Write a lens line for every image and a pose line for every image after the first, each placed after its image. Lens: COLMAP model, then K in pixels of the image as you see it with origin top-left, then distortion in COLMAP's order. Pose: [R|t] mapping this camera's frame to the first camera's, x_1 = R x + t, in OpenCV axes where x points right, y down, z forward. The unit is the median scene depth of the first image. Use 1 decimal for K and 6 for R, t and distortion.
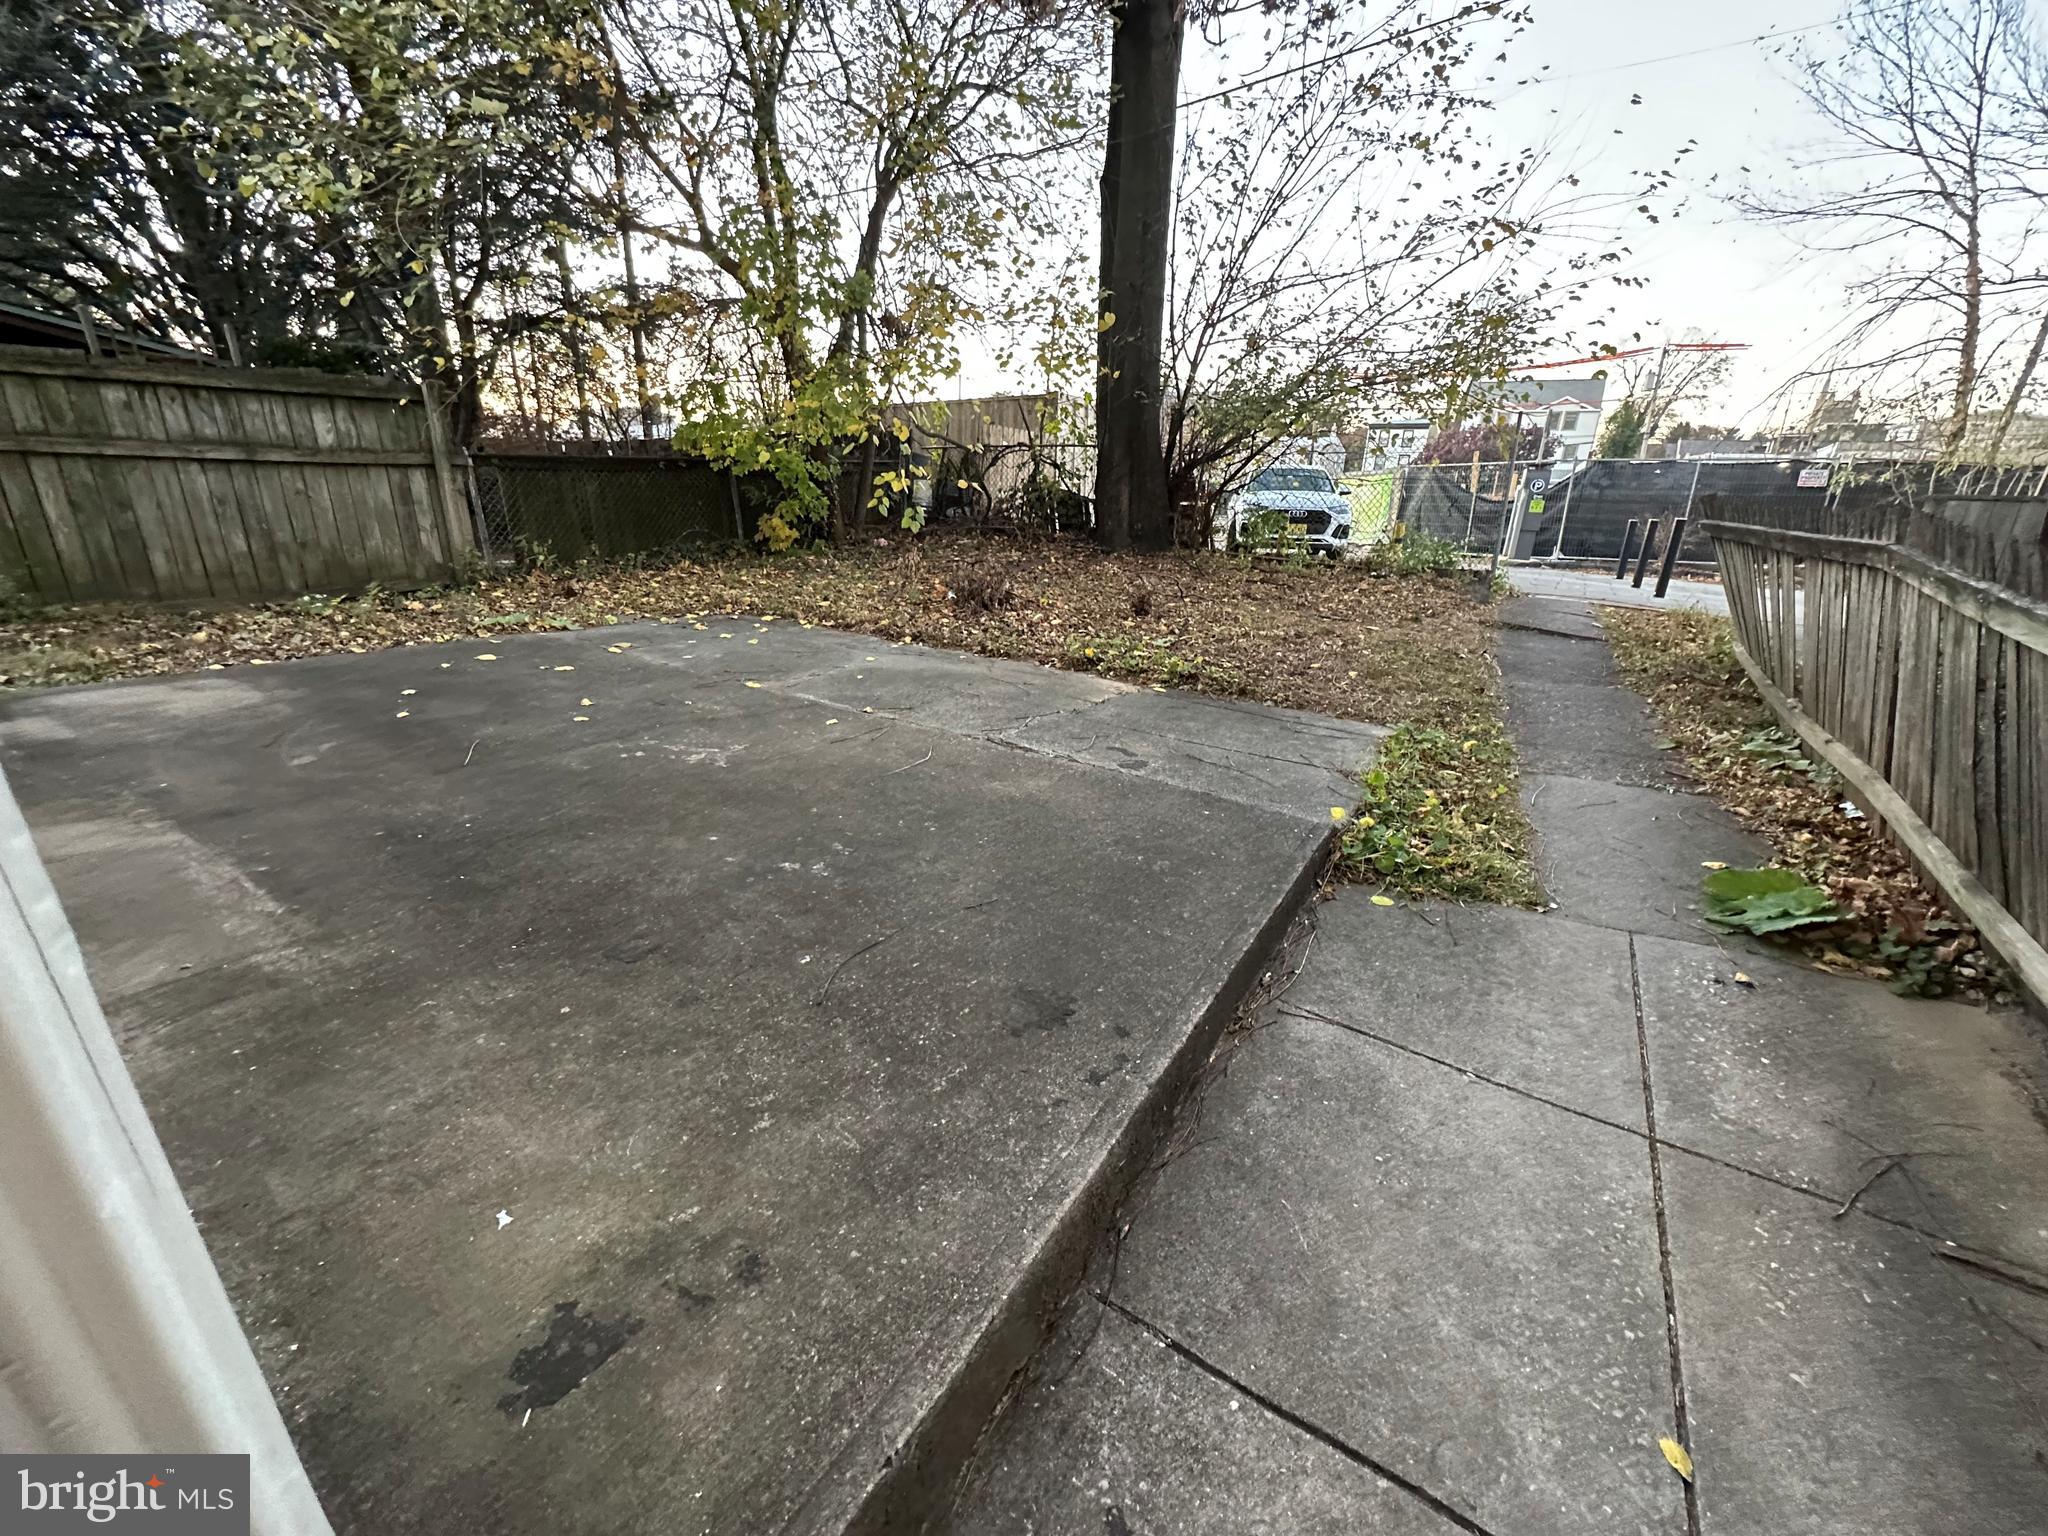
lens RADIAL K [[812.0, 0, 1024.0], [0, 812.0, 768.0], [0, 0, 1]] dist [0.001024, 0.000768]
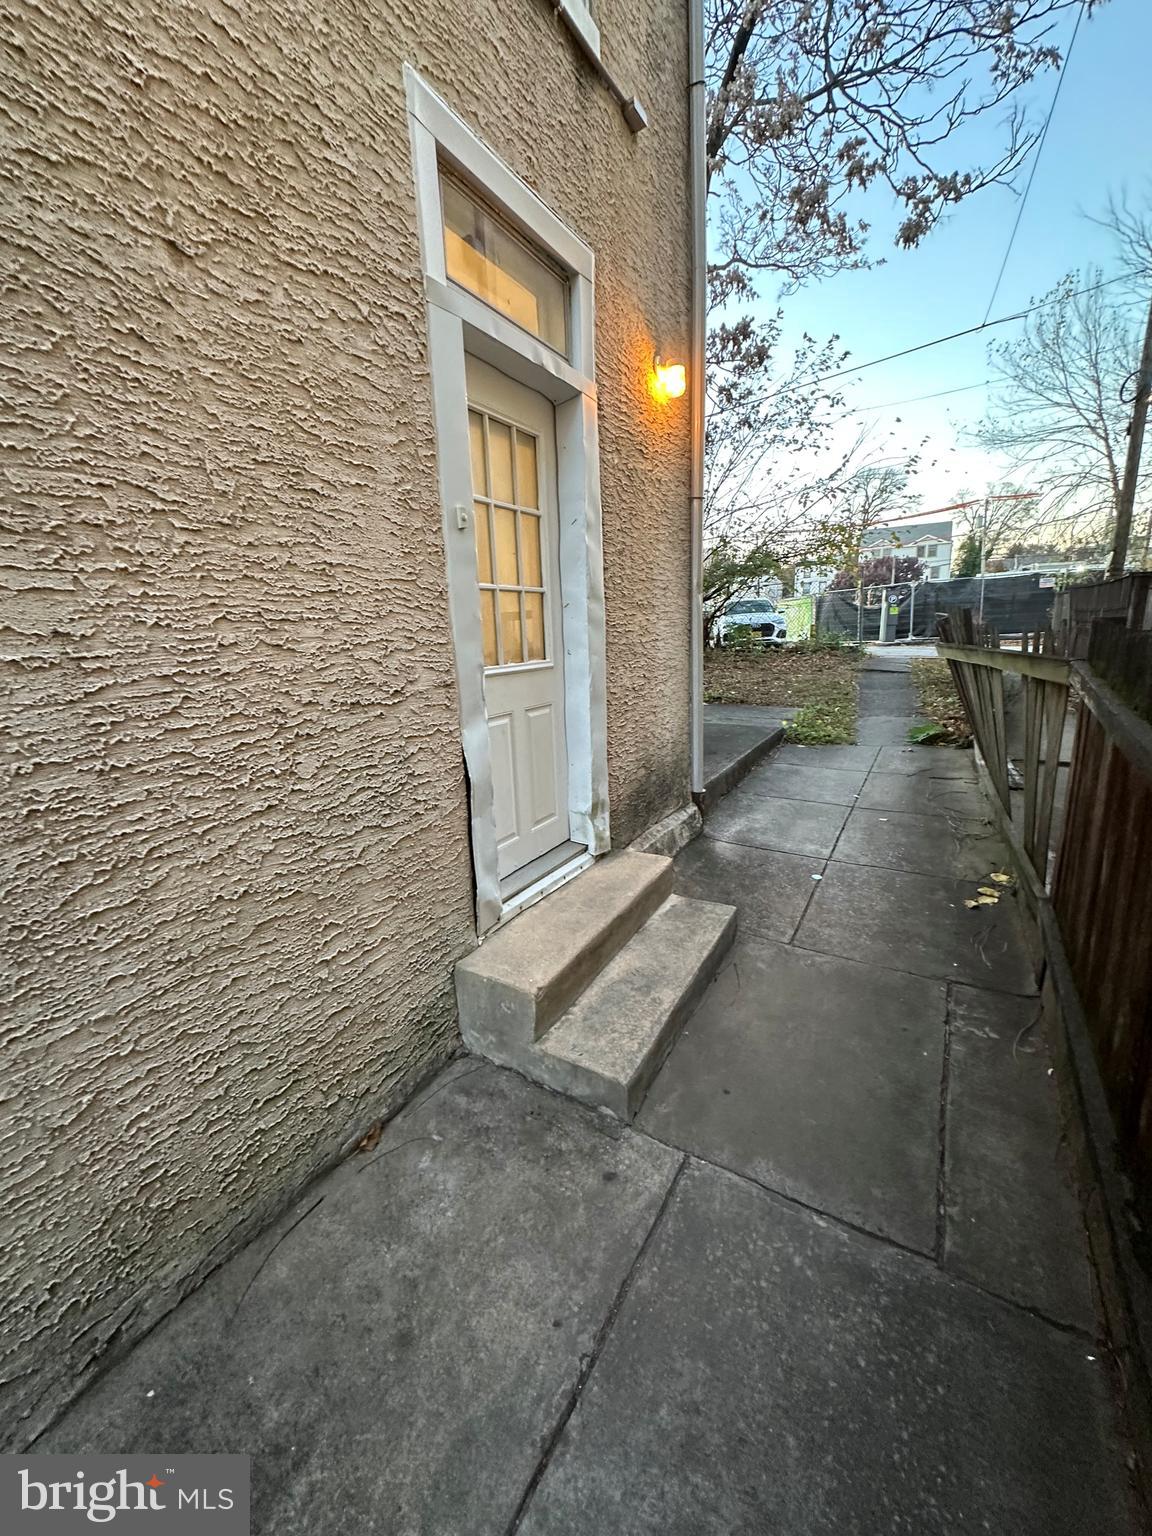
lens RADIAL K [[609.0, 0, 568.5], [0, 609.0, 768.1], [0, 0, 1]] dist [0.001024, 0.000768]
pose [[0.996736, -0.080481, 0.006285, -0.092938], [0.080706, 0.991714, -0.099953, 0.085140], [0.001811, 0.100134, 0.994972, -0.262325]]
